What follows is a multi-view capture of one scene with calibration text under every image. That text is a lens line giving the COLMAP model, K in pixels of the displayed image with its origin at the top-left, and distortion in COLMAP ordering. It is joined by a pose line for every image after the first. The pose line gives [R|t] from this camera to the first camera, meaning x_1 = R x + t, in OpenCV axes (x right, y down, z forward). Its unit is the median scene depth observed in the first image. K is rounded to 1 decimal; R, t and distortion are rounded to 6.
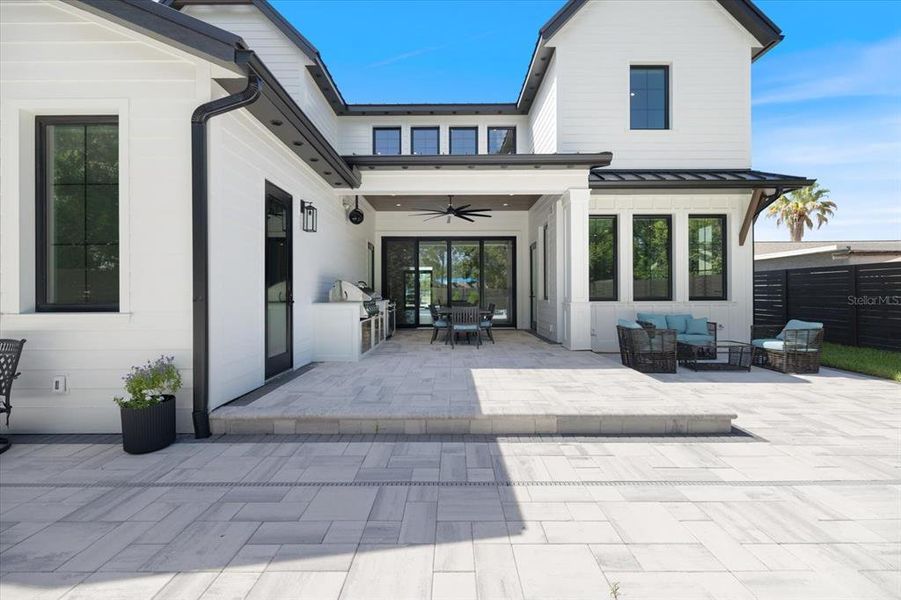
lens RADIAL K [[377.4, 0, 451.9], [0, 377.4, 292.5], [0, 0, 1]] dist [0.003804, -0.000561]
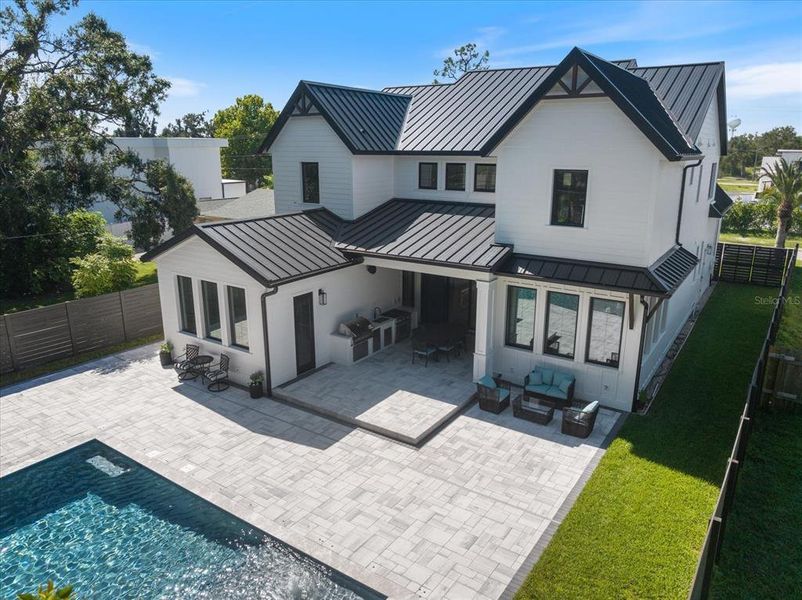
lens RADIAL K [[564.7, 0, 405.6], [0, 564.7, 295.4], [0, 0, 1]] dist [-0.020838, 0.001754]
pose [[0.829270, 0.146323, -0.539352, 1.120915], [-0.004890, 0.966977, 0.254816, -0.681733], [0.558826, -0.208674, 0.802601, -0.813361]]
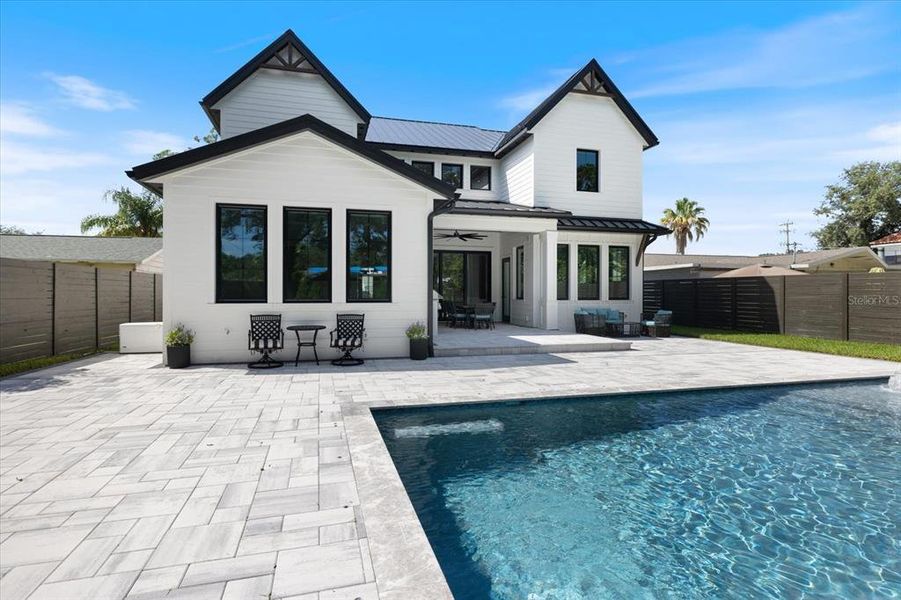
lens RADIAL K [[471.3, 0, 453.0], [0, 471.3, 293.5], [0, 0, 1]] dist [-0.001874, 0.000001]
pose [[0.963439, 0.005914, 0.267862, -0.545210], [-0.006121, 0.999981, -0.000062, -0.001617], [-0.267858, -0.001579, 0.963457, -0.749278]]
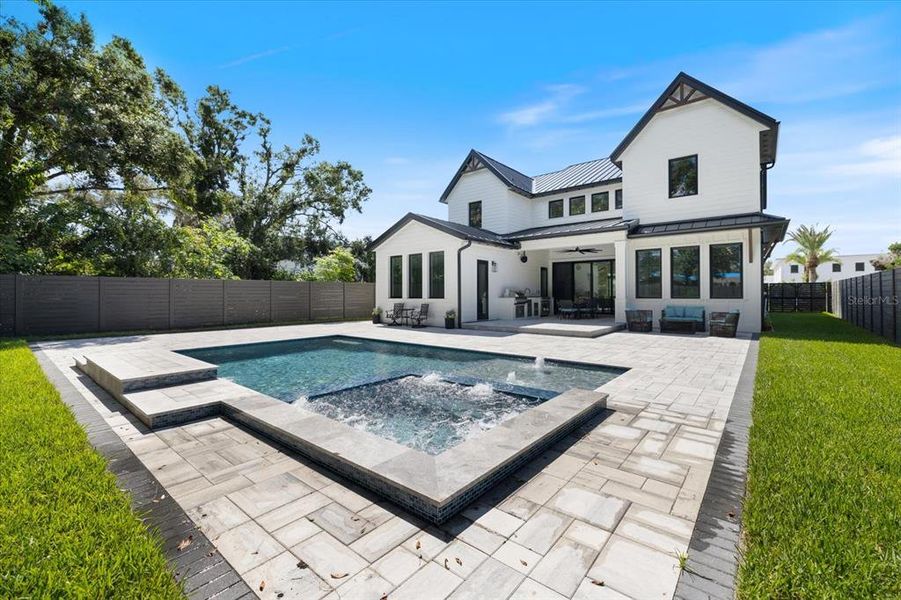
lens RADIAL K [[377.4, 0, 455.0], [0, 377.4, 292.4], [0, 0, 1]] dist [0.003804, -0.000561]
pose [[0.775747, -0.002916, -0.631037, 0.802931], [0.001000, 0.999994, -0.003391, -0.000858], [0.631043, 0.002000, 0.775746, -0.941596]]
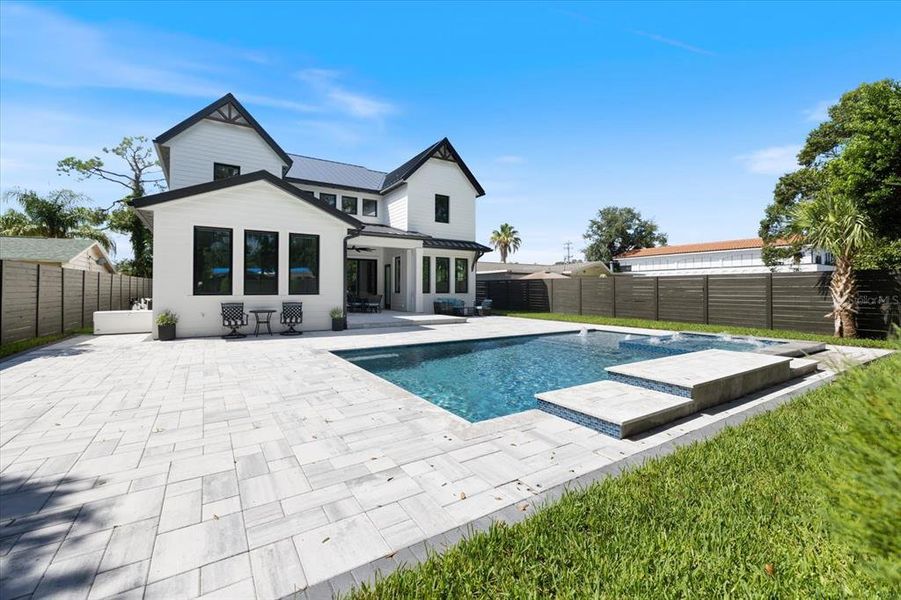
lens RADIAL K [[377.4, 0, 448.3], [0, 377.4, 281.7], [0, 0, 1]] dist [0.003804, -0.000561]
pose [[0.843728, 0.017062, 0.536500, -0.739366], [-0.006739, 0.999753, -0.021197, -0.000340], [-0.536729, 0.014268, 0.843634, -1.065688]]
